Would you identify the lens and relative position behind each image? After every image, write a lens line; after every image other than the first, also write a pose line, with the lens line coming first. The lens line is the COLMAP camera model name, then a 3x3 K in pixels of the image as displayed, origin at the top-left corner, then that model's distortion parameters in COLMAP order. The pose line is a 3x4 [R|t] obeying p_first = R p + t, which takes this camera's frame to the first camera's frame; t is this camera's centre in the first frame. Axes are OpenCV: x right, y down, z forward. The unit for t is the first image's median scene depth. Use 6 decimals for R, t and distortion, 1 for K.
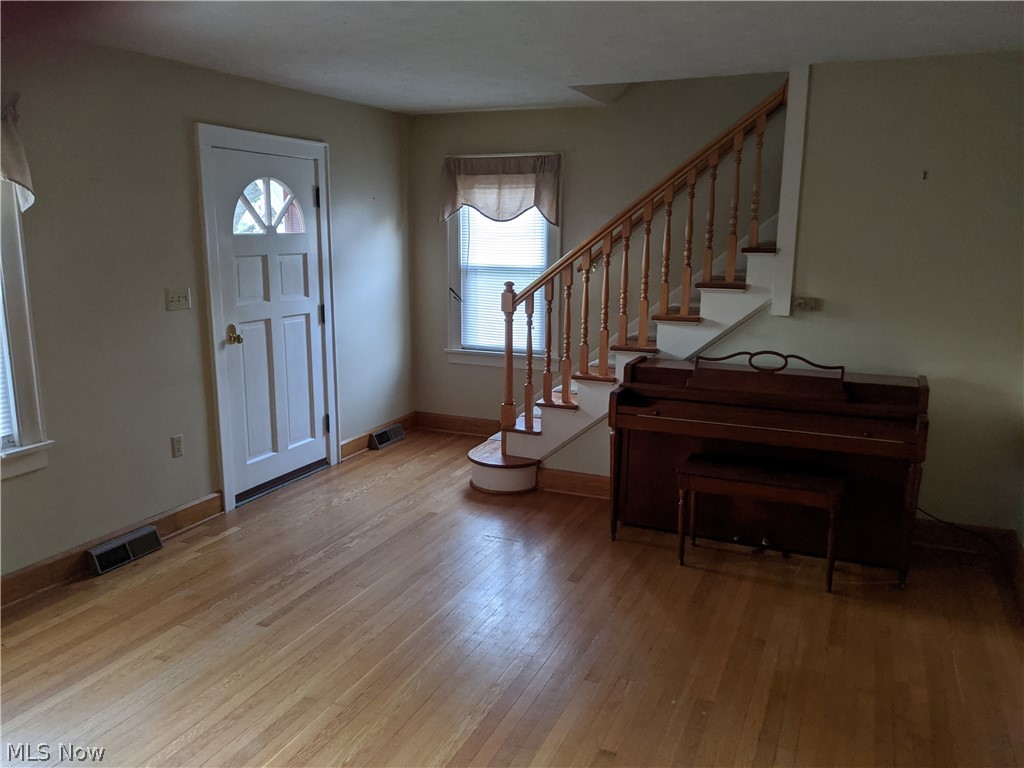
lens RADIAL K [[817.7, 0, 507.7], [0, 817.7, 399.4], [0, 0, 1]] dist [0.098797, -0.183227]
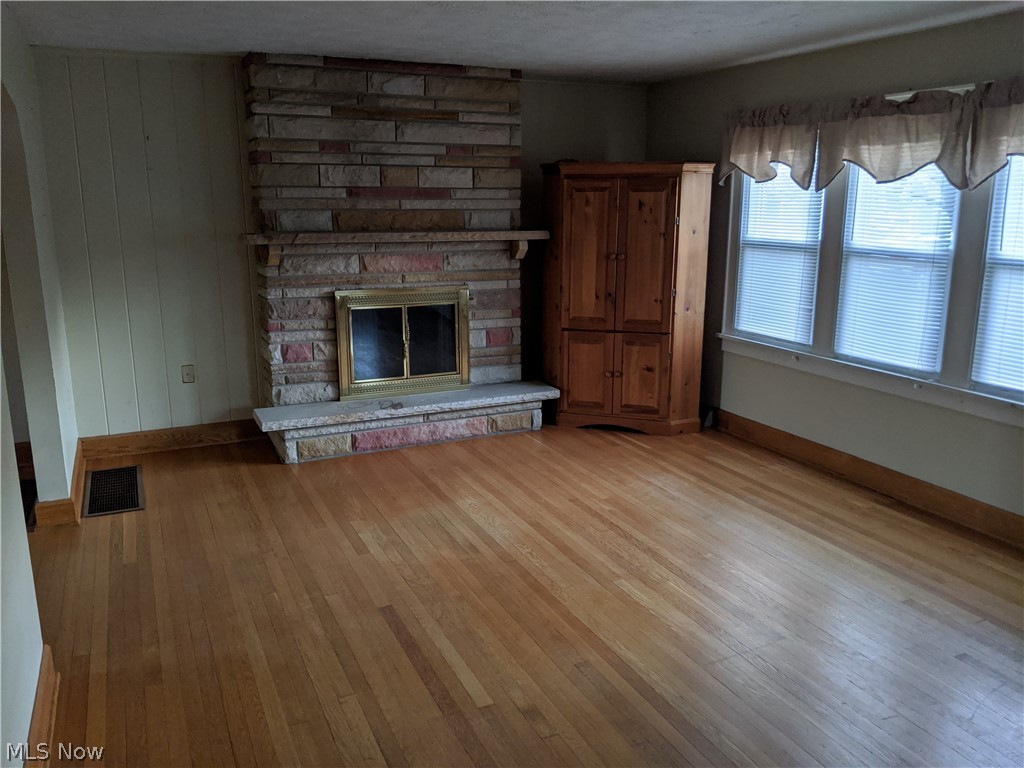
lens RADIAL K [[806.1, 0, 504.4], [0, 806.1, 390.3], [0, 0, 1]] dist [0.101233, -0.226354]
pose [[-0.669437, 0.174041, -0.722194, 0.393498], [-0.148527, 0.921182, 0.359672, -0.146903], [0.727870, 0.348043, -0.590823, 0.699128]]
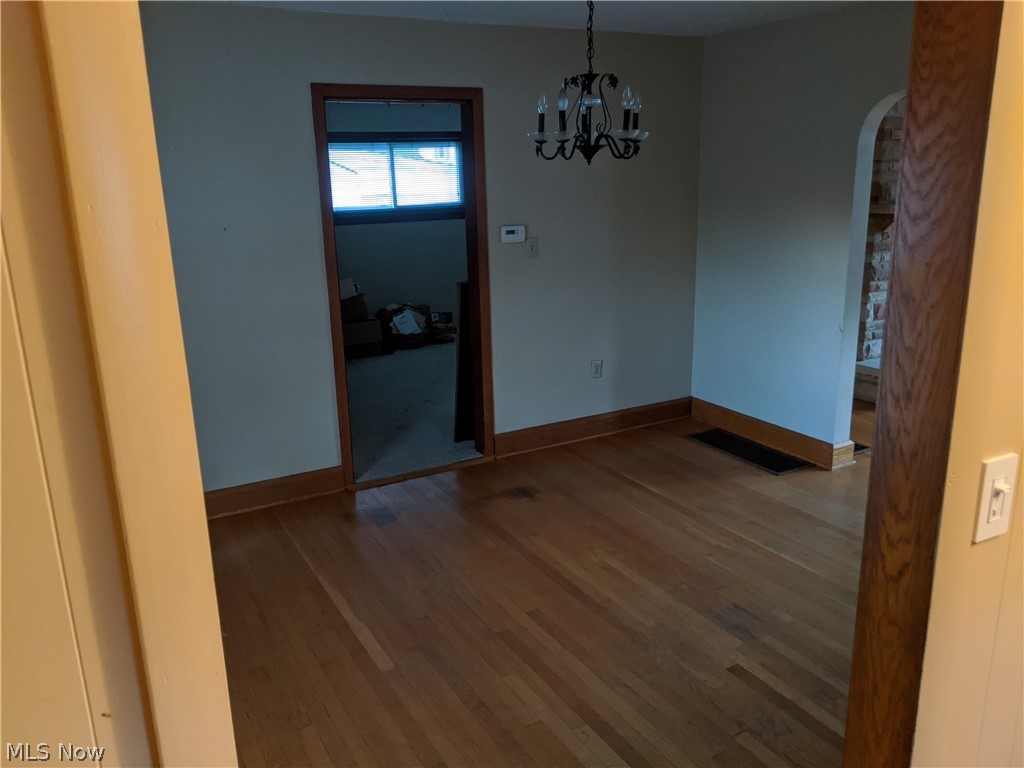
lens RADIAL K [[817.7, 0, 507.7], [0, 817.7, 399.4], [0, 0, 1]] dist [0.098797, -0.183227]
pose [[-0.604325, 0.232461, -0.762072, 1.052682], [-0.136971, 0.911937, 0.386794, -0.048268], [0.784876, 0.338130, -0.519266, 0.122765]]
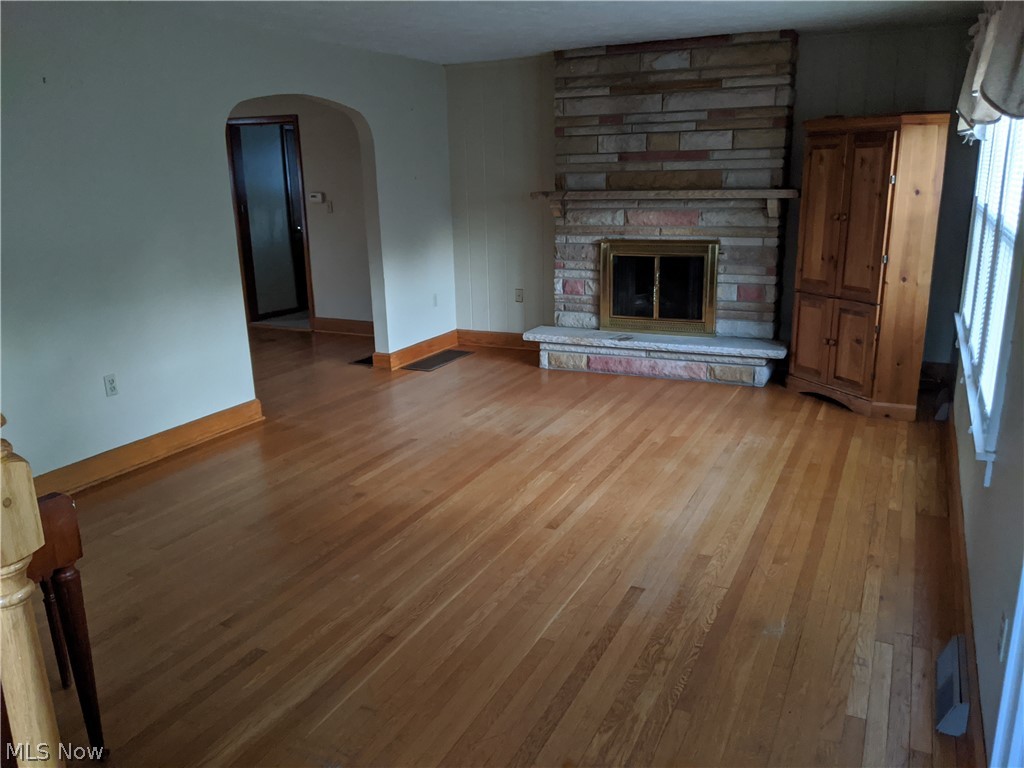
lens RADIAL K [[817.7, 0, 507.7], [0, 817.7, 399.4], [0, 0, 1]] dist [0.098797, -0.183227]
pose [[-0.998909, 0.009518, 0.045717, -0.129249], [0.029370, 0.889185, 0.456604, -0.228613], [-0.036305, 0.457449, -0.888494, 1.147771]]
